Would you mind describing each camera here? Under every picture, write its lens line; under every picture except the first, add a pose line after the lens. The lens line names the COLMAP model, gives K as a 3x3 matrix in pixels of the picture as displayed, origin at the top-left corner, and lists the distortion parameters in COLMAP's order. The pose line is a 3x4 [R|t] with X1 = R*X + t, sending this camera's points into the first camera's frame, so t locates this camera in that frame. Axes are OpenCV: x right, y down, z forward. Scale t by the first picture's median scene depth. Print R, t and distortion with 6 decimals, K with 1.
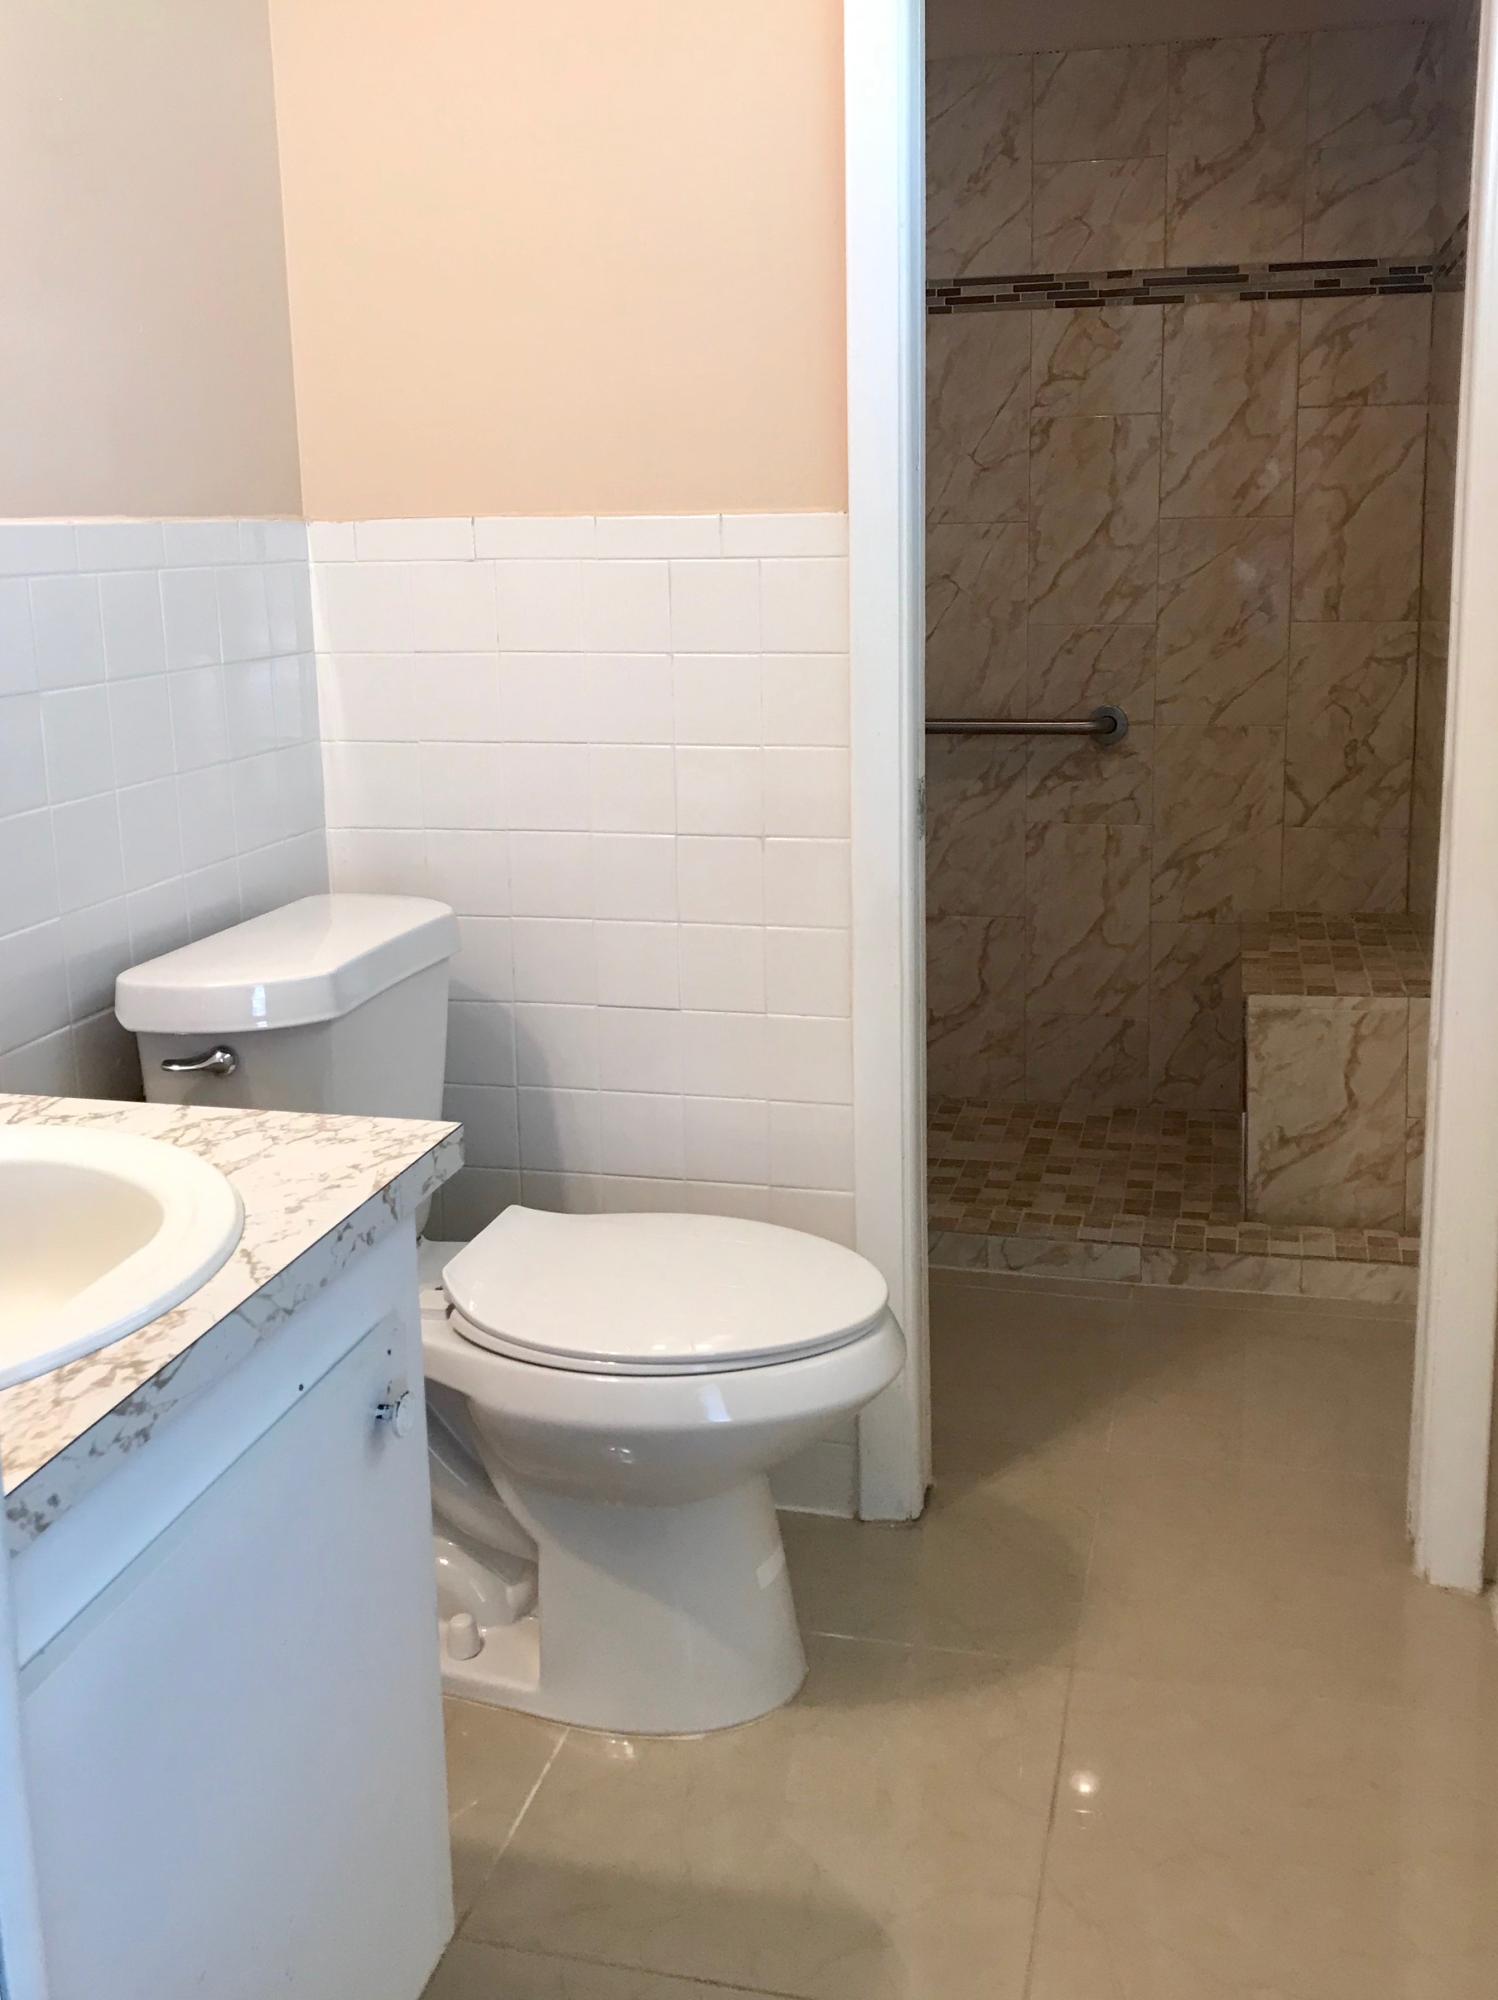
lens RADIAL K [[1880.7, 0, 745.3], [0, 1880.7, 926.1], [0, 0, 1]] dist [0.042339, -0.191401]
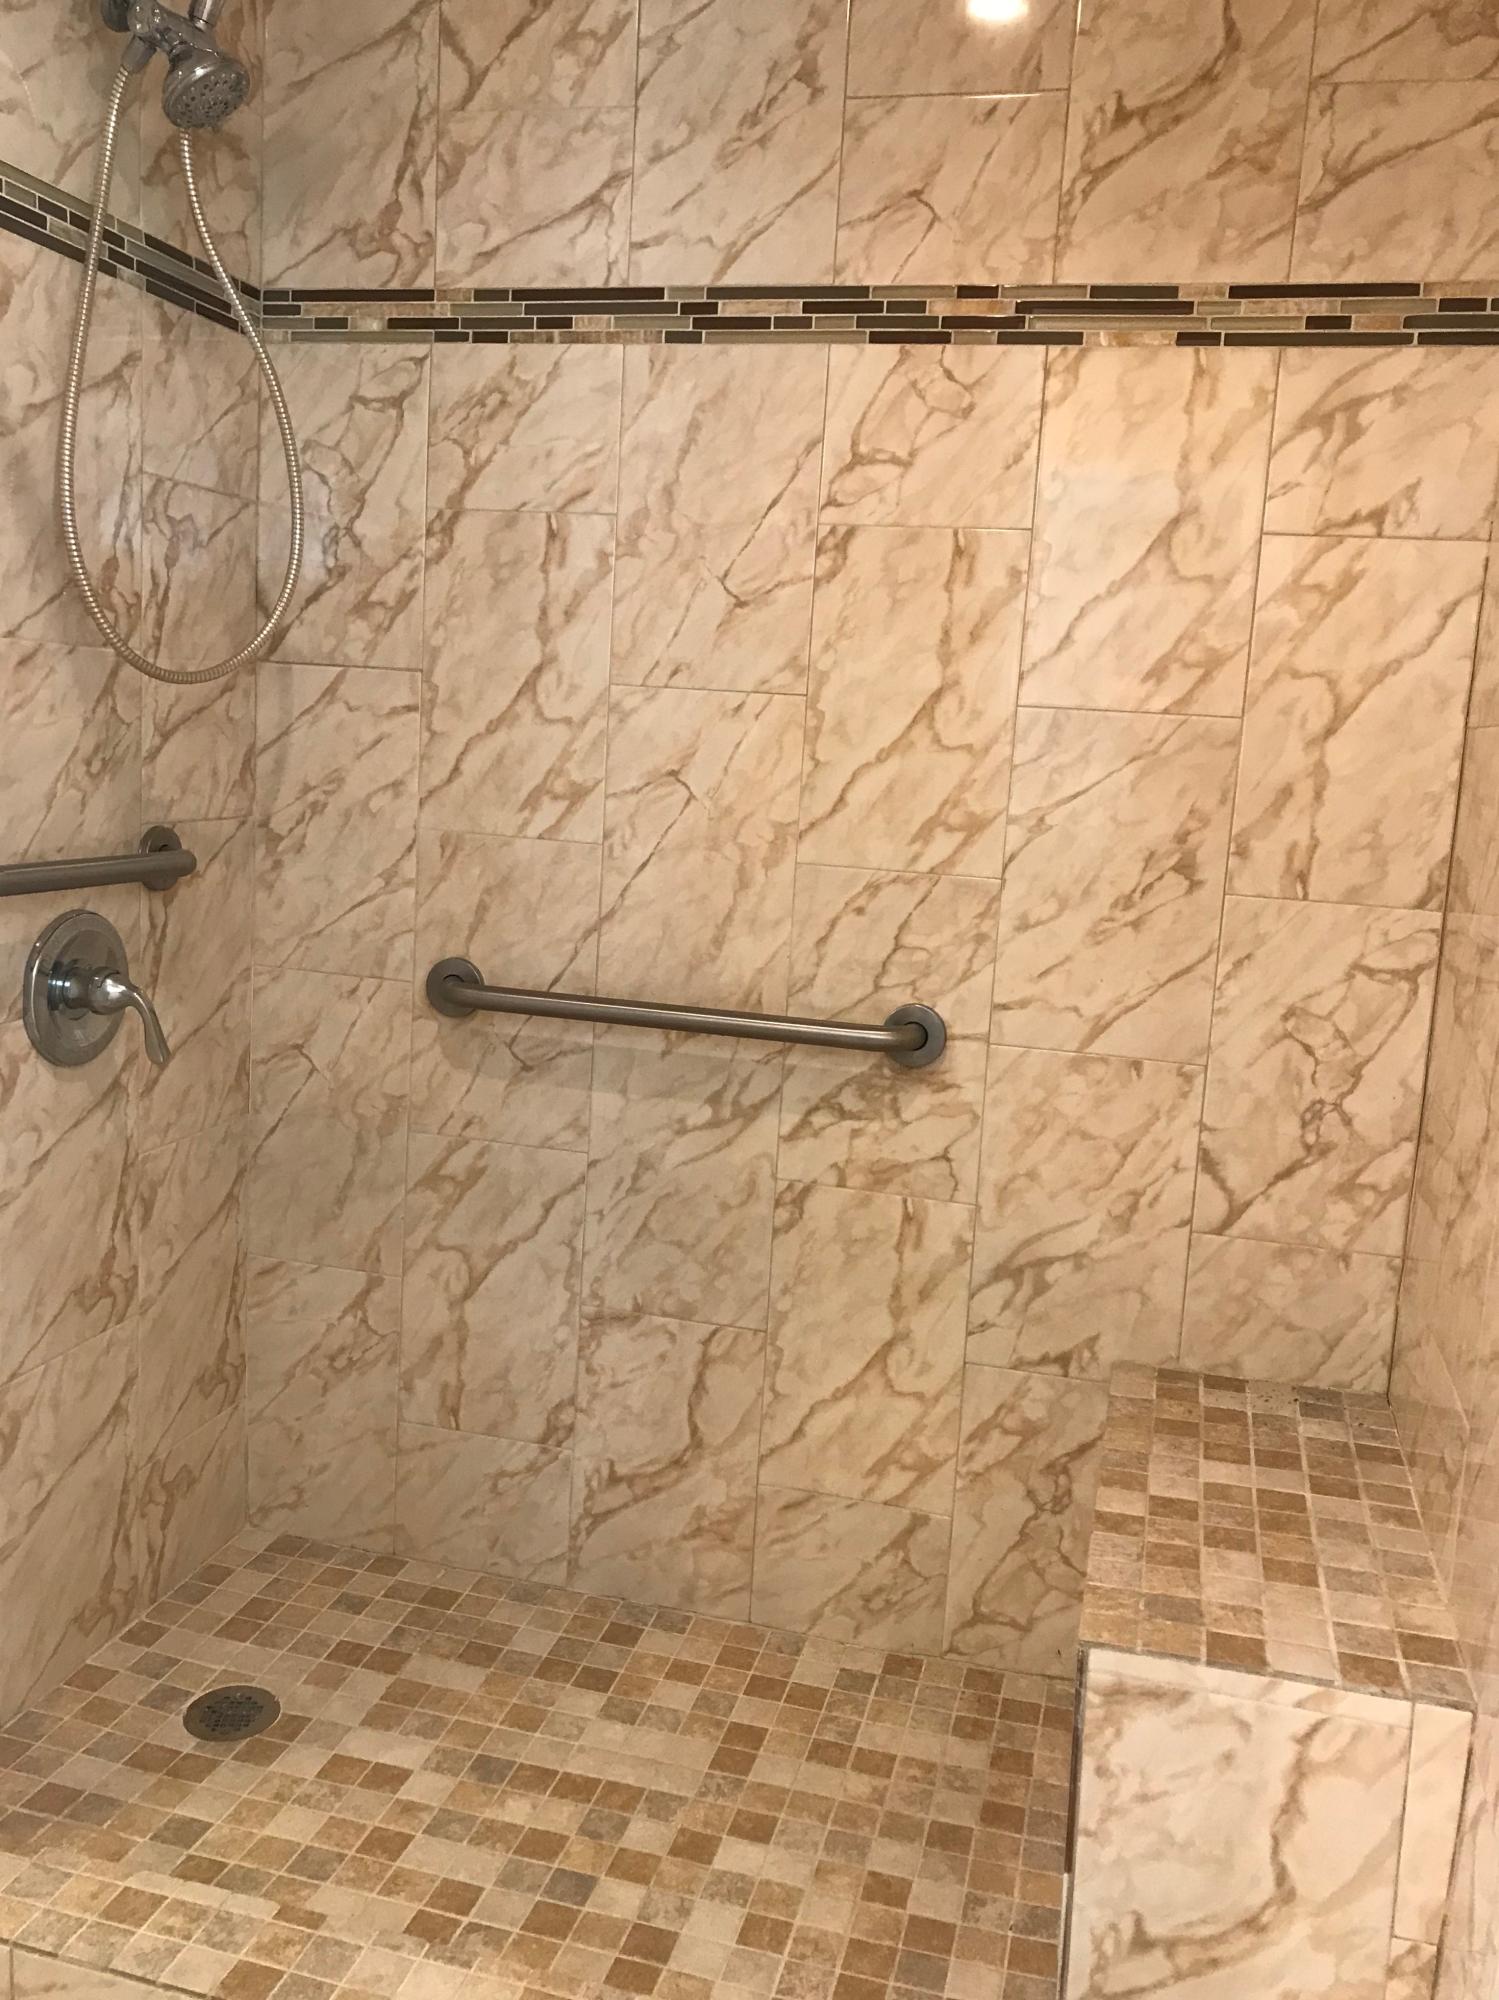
lens RADIAL K [[1627.2, 0, 752.4], [0, 1627.2, 1001.6], [0, 0, 1]] dist [0.011372, -0.017161]
pose [[0.997061, 0.076583, 0.002227, 0.141705], [-0.076452, 0.996417, -0.036181, -0.097240], [-0.004990, 0.035904, 0.999343, 0.487298]]
